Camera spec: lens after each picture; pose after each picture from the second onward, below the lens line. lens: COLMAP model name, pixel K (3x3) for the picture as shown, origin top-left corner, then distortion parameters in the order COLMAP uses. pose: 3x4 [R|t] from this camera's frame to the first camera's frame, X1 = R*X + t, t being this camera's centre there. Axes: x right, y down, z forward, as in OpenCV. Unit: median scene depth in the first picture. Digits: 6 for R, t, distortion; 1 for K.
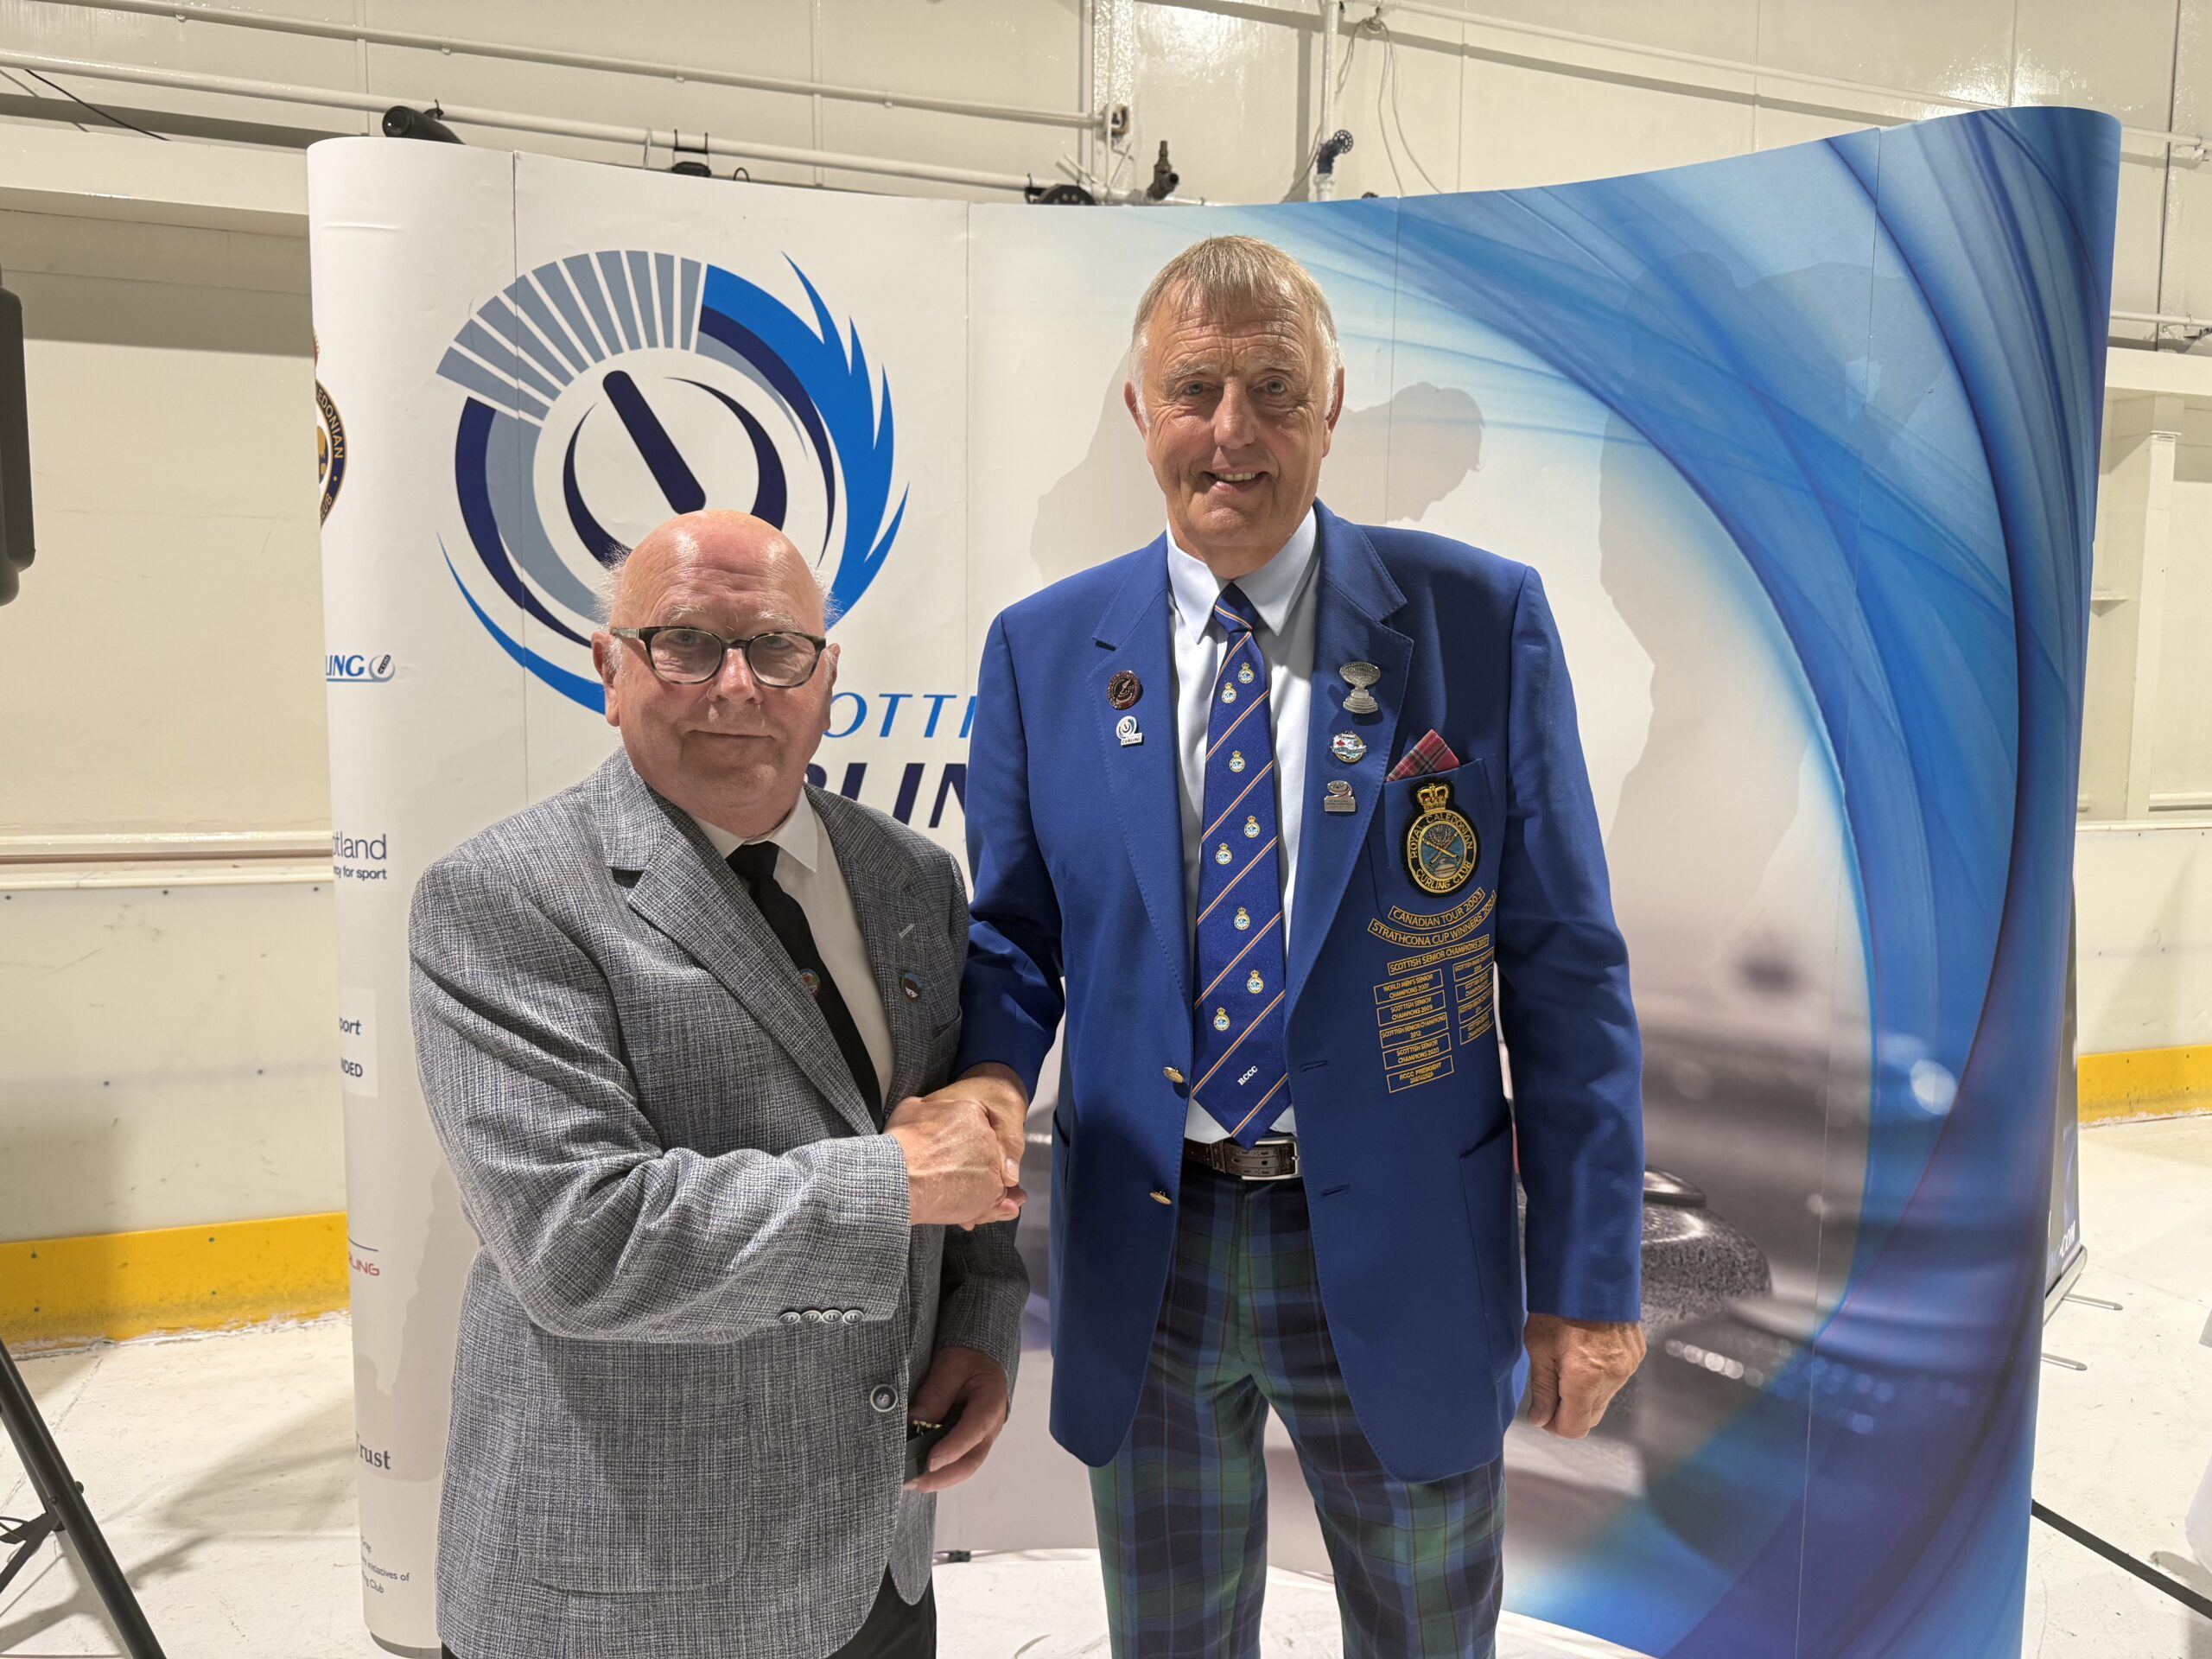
lens RADIAL K [[1580.3, 0, 1103.7], [0, 1580.3, 823.8], [0, 0, 1]] dist [-0.002560, -0.002008]
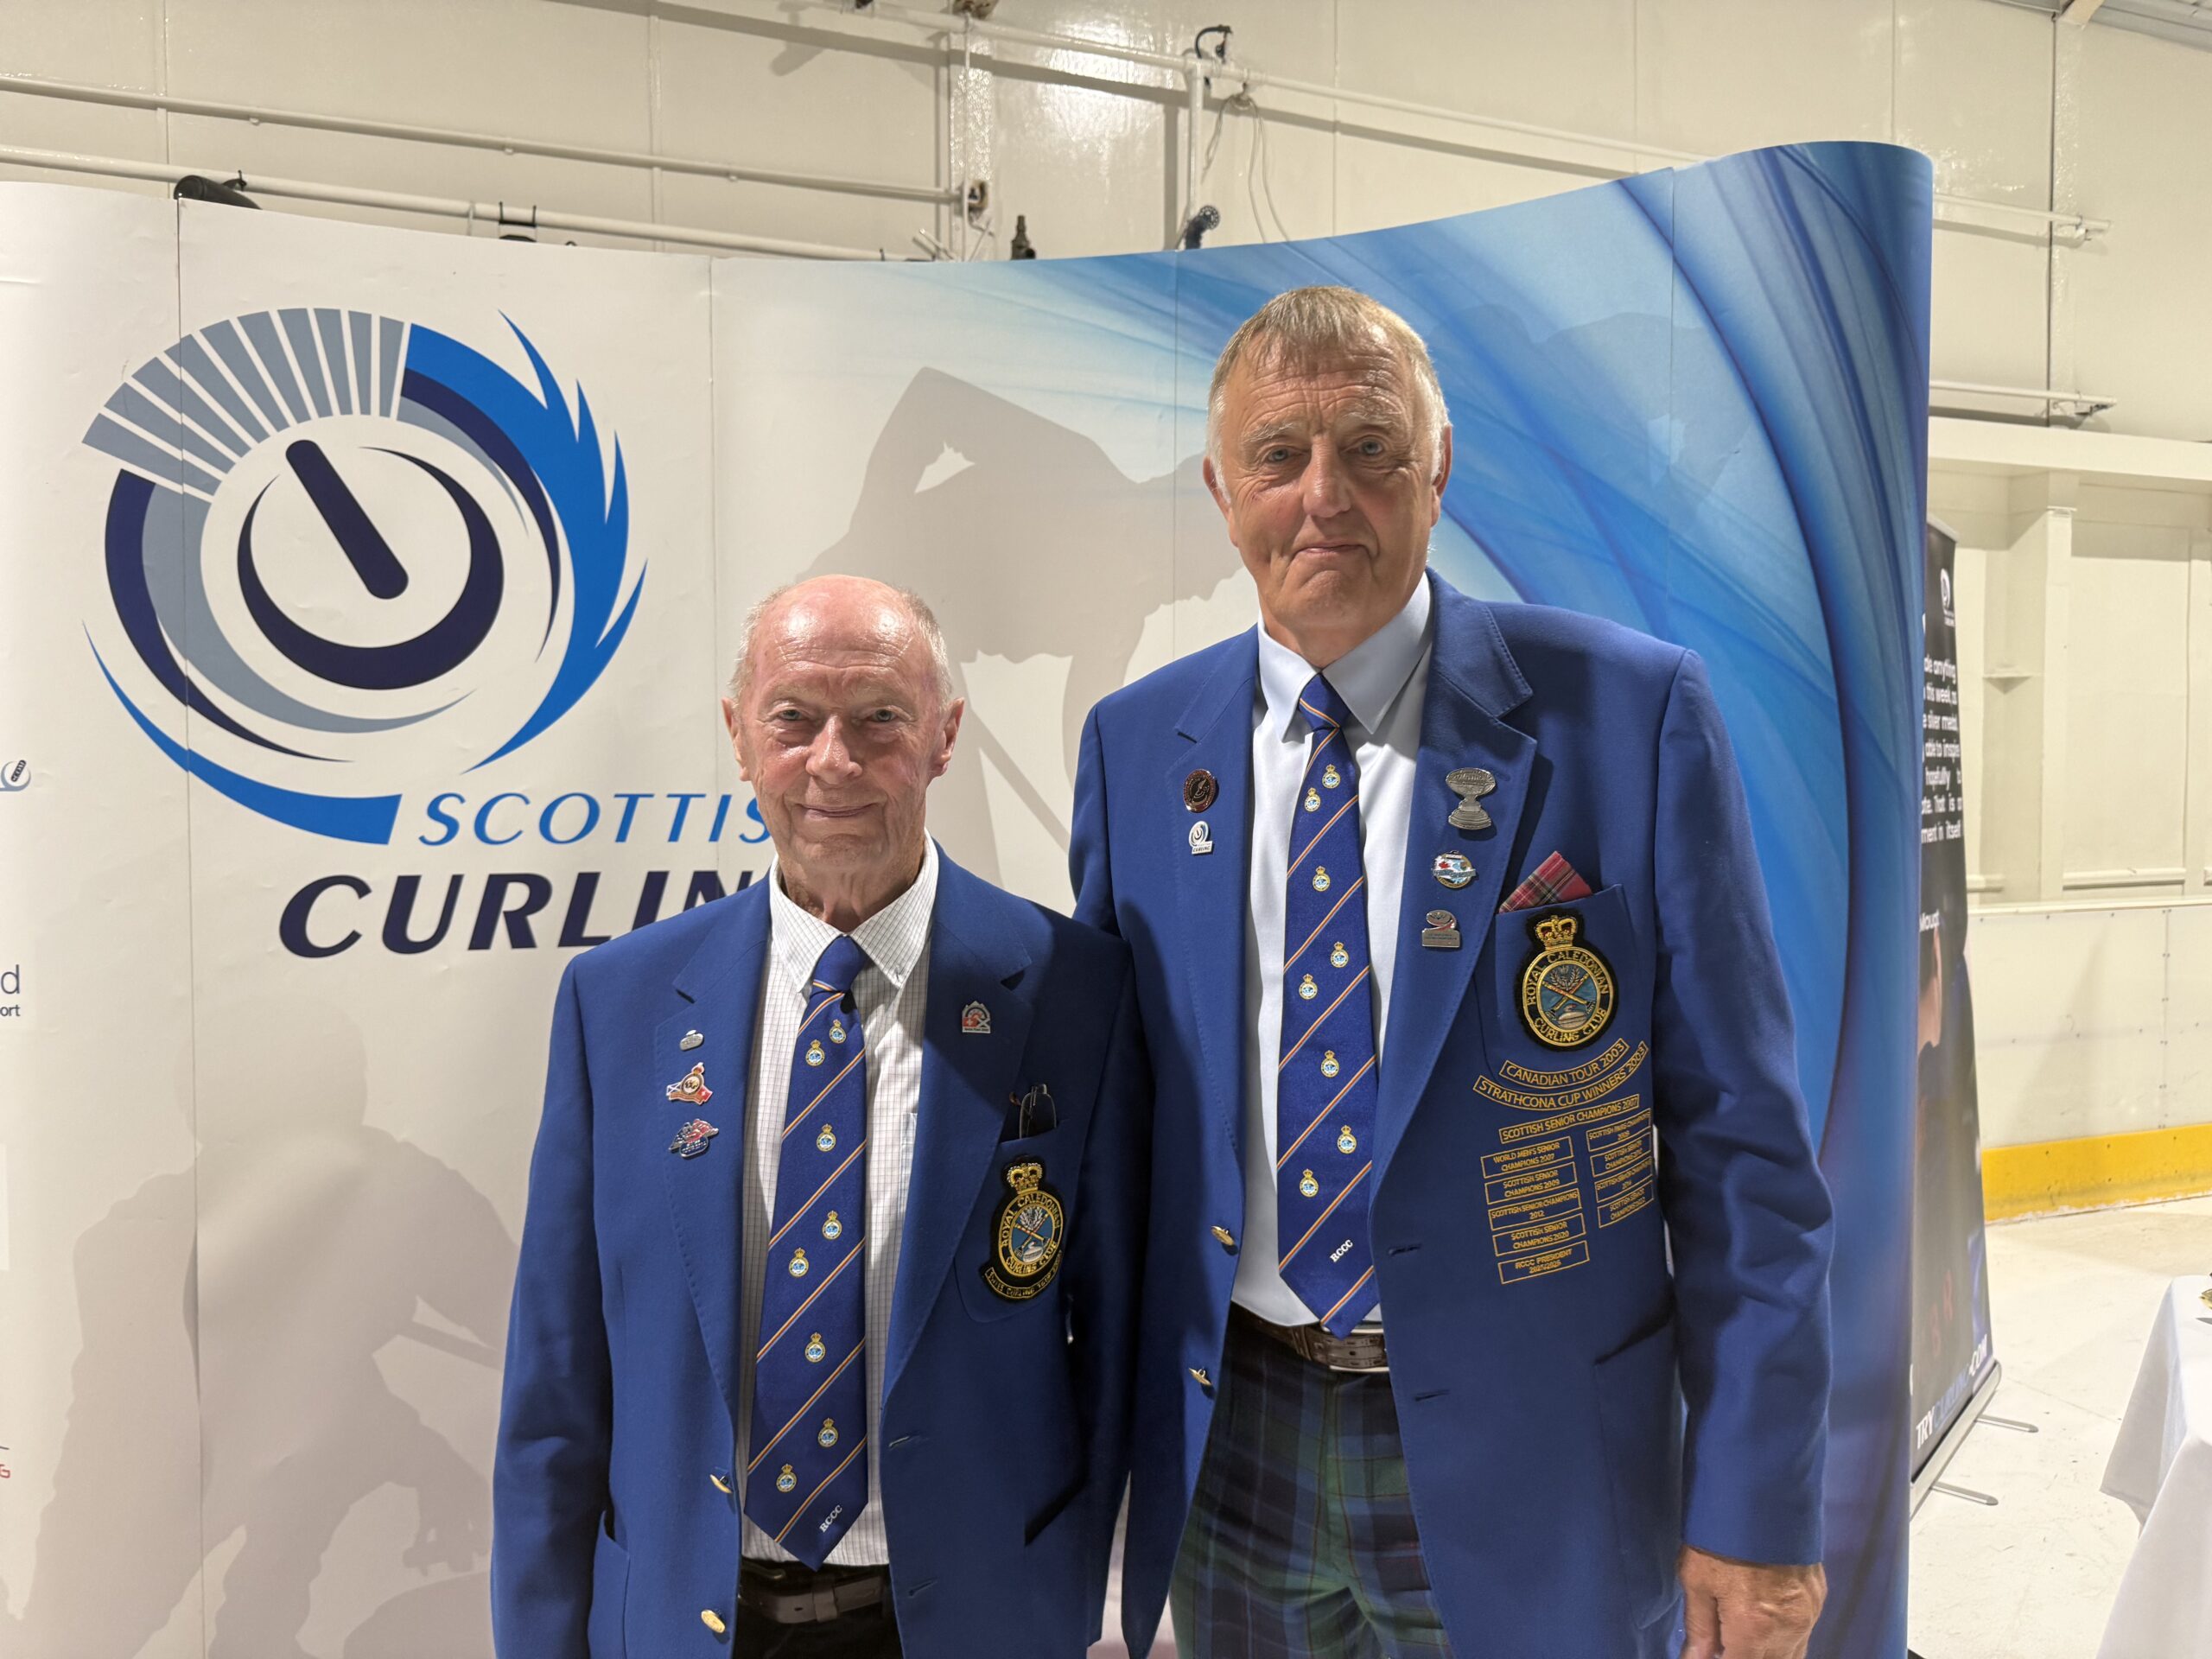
lens RADIAL K [[1584.9, 0, 1107.6], [0, 1584.9, 823.6], [0, 0, 1]] dist [-0.007280, 0.003210]
pose [[0.999456, -0.012374, 0.030581, 0.117438], [0.013996, 0.998475, -0.053407, -0.015847], [-0.029874, 0.053806, 0.998104, 0.104144]]
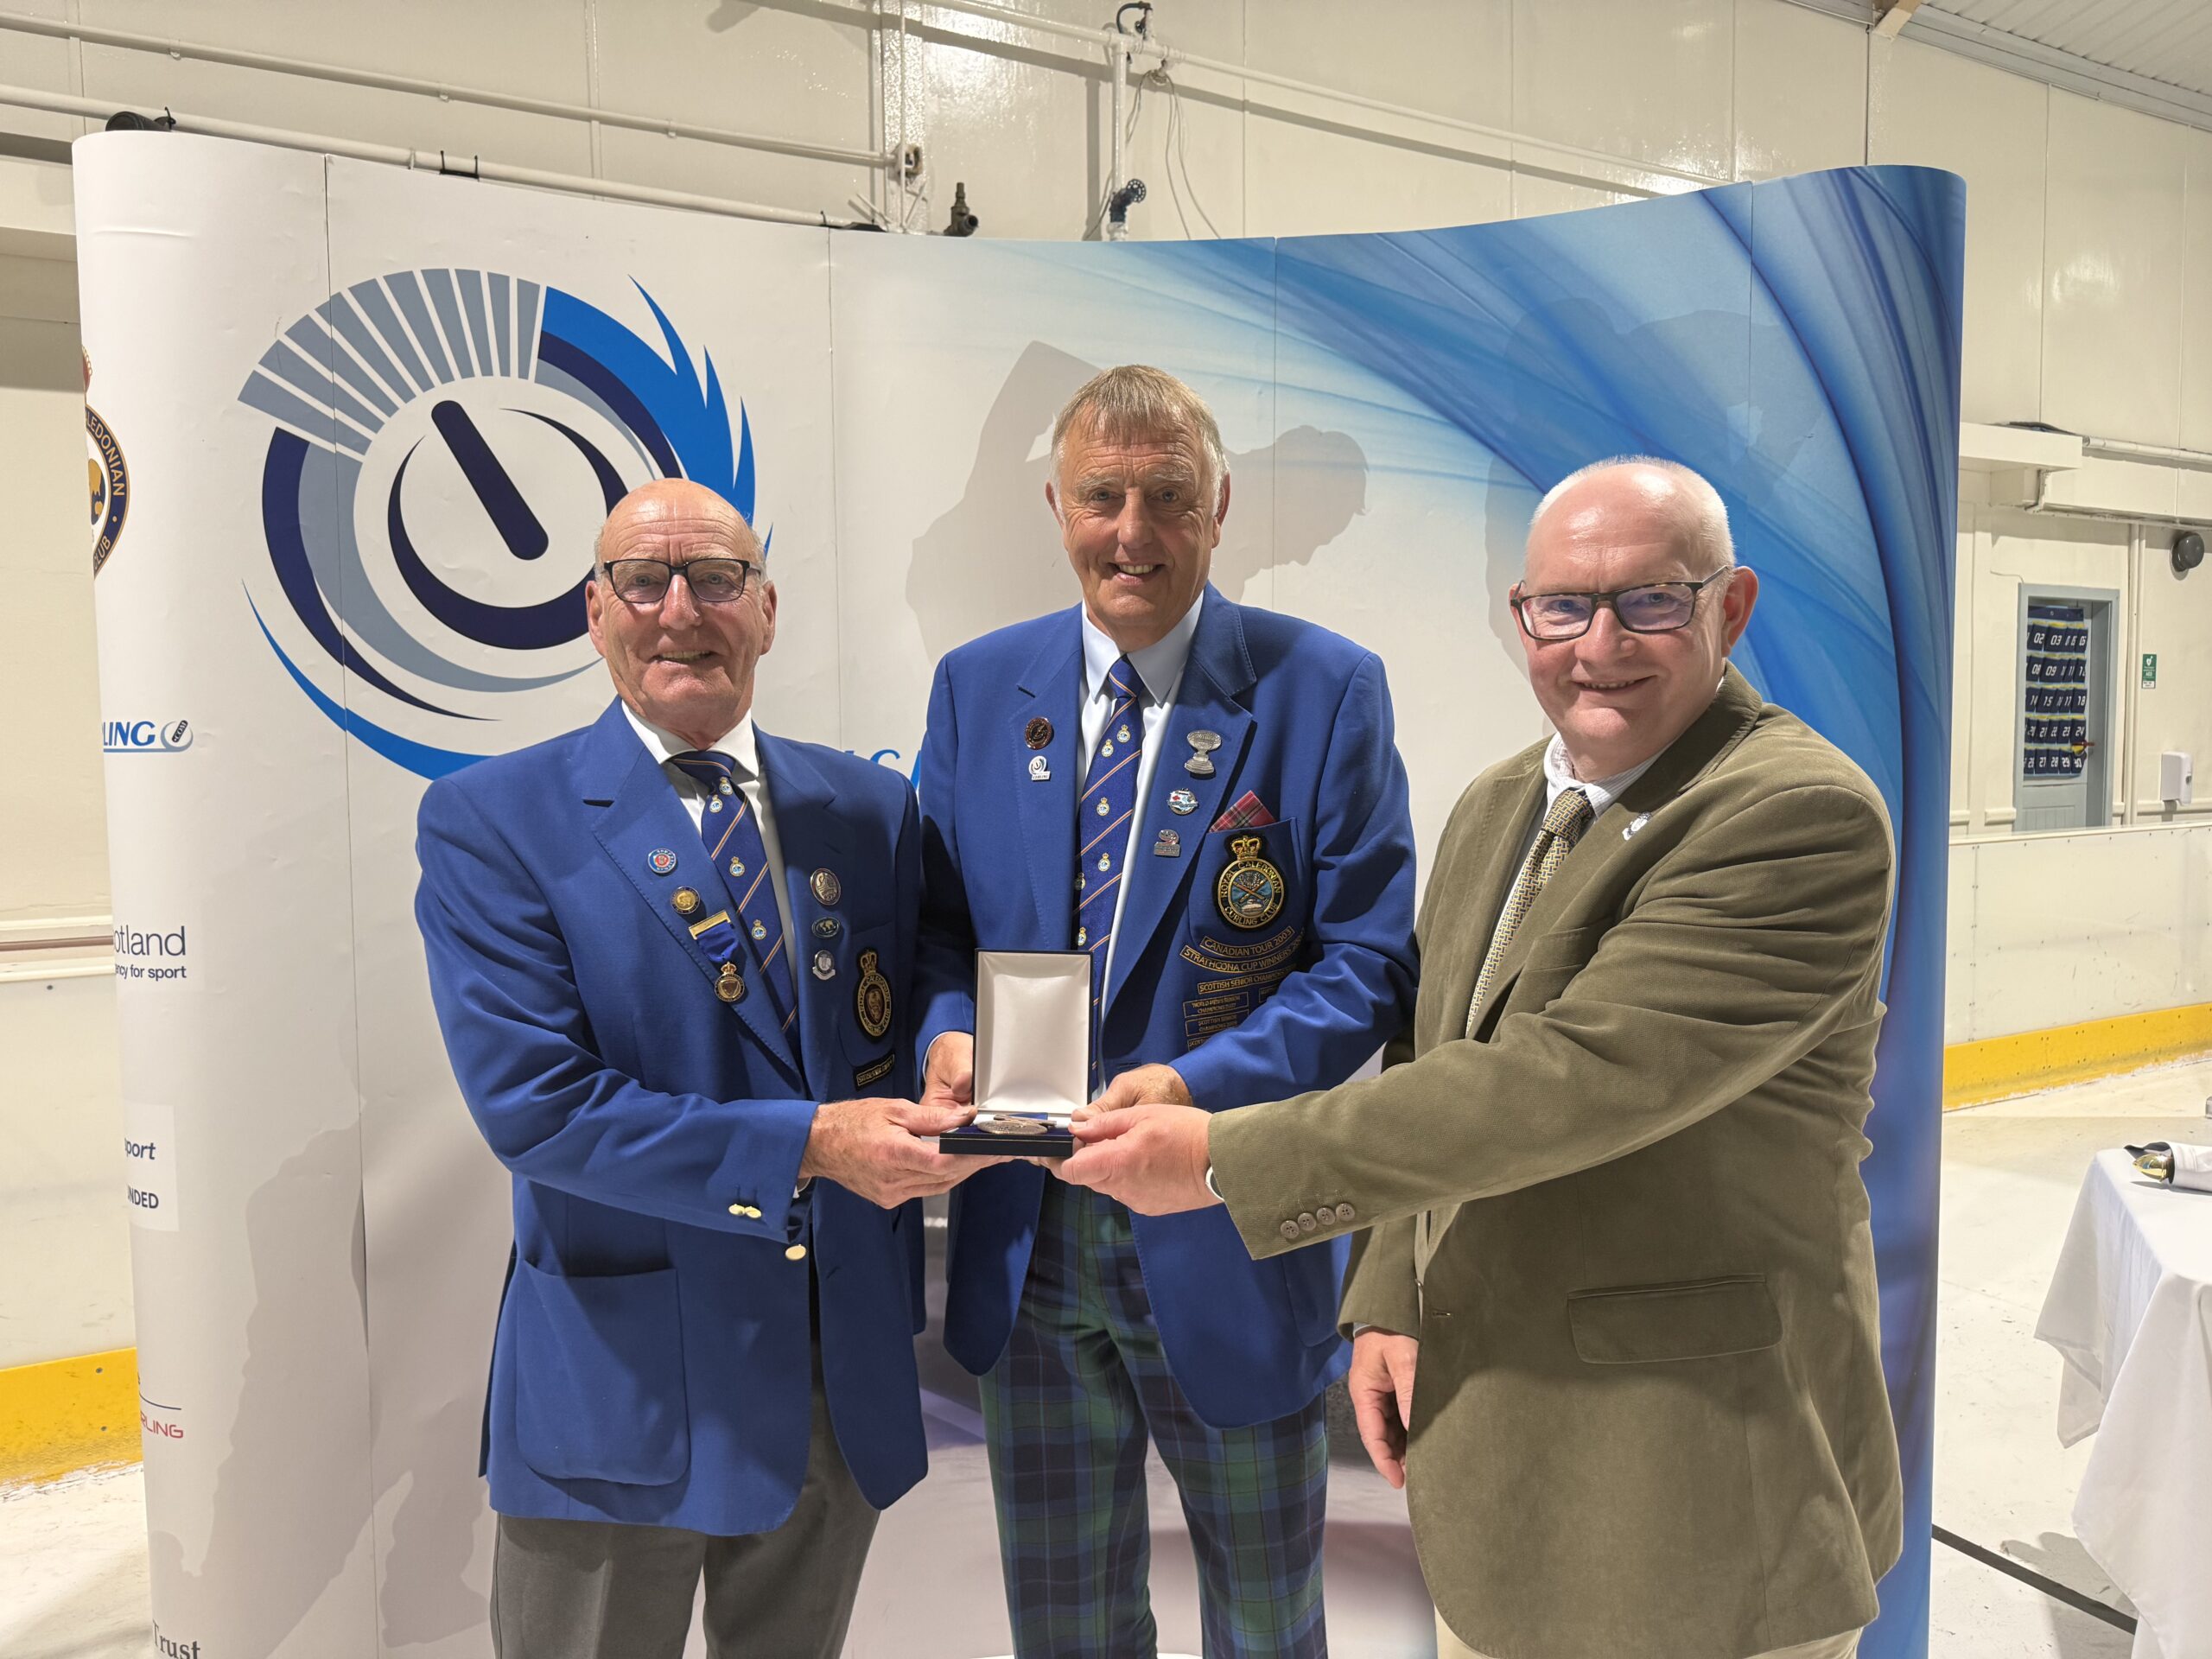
lens RADIAL K [[1575.8, 0, 1105.6], [0, 1575.8, 828.5], [0, 0, 1]] dist [-0.000627, -0.001828]
pose [[0.986280, -0.030441, 0.162250, -0.091384], [0.034728, 0.999117, -0.023652, -0.008814], [-0.161386, 0.028962, 0.986466, 0.059965]]
